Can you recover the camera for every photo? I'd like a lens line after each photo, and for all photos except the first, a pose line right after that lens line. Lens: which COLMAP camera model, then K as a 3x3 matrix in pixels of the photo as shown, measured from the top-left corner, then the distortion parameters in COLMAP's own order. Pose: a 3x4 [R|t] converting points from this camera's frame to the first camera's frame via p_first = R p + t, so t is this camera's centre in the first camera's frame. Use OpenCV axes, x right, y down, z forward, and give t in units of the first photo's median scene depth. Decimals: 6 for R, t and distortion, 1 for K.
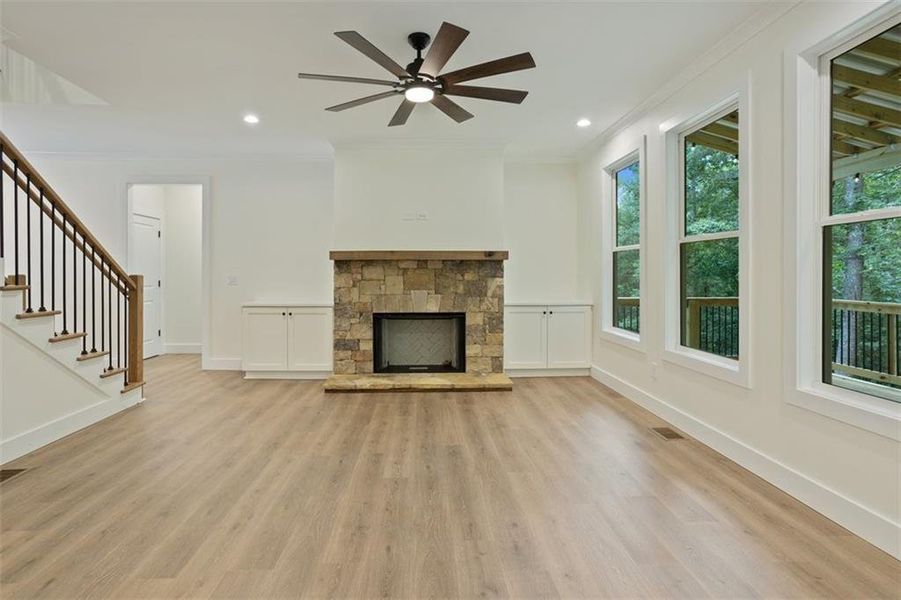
lens RADIAL K [[471.4, 0, 421.6], [0, 471.4, 279.5], [0, 0, 1]] dist [-0.023146, 0.003489]
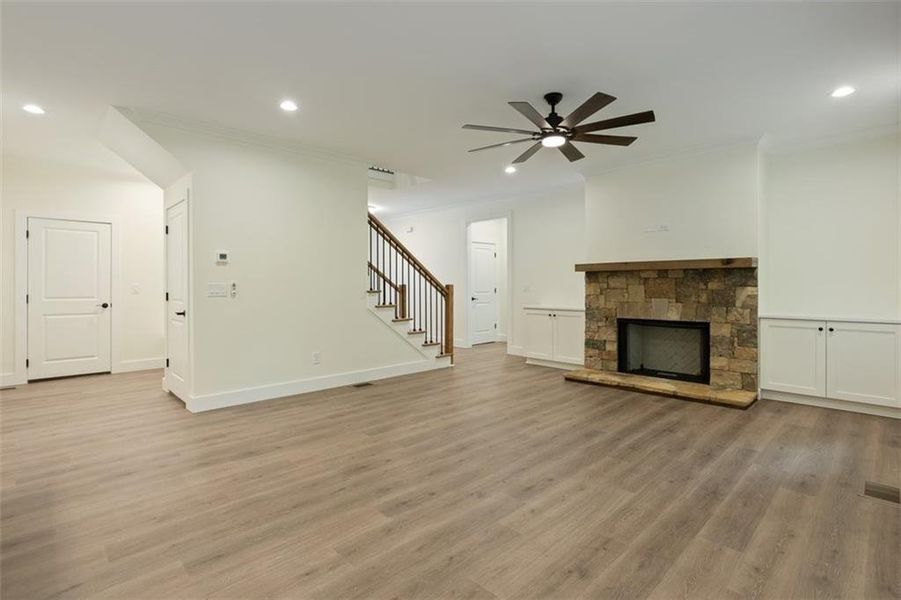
lens RADIAL K [[441.1, 0, 440.7], [0, 441.1, 292.5], [0, 0, 1]] dist [-0.018029, 0.003740]
pose [[0.678534, 0.011942, -0.734472, 0.378763], [-0.004492, 0.999917, 0.012109, -0.000503], [0.734555, -0.004917, 0.678531, -0.014836]]
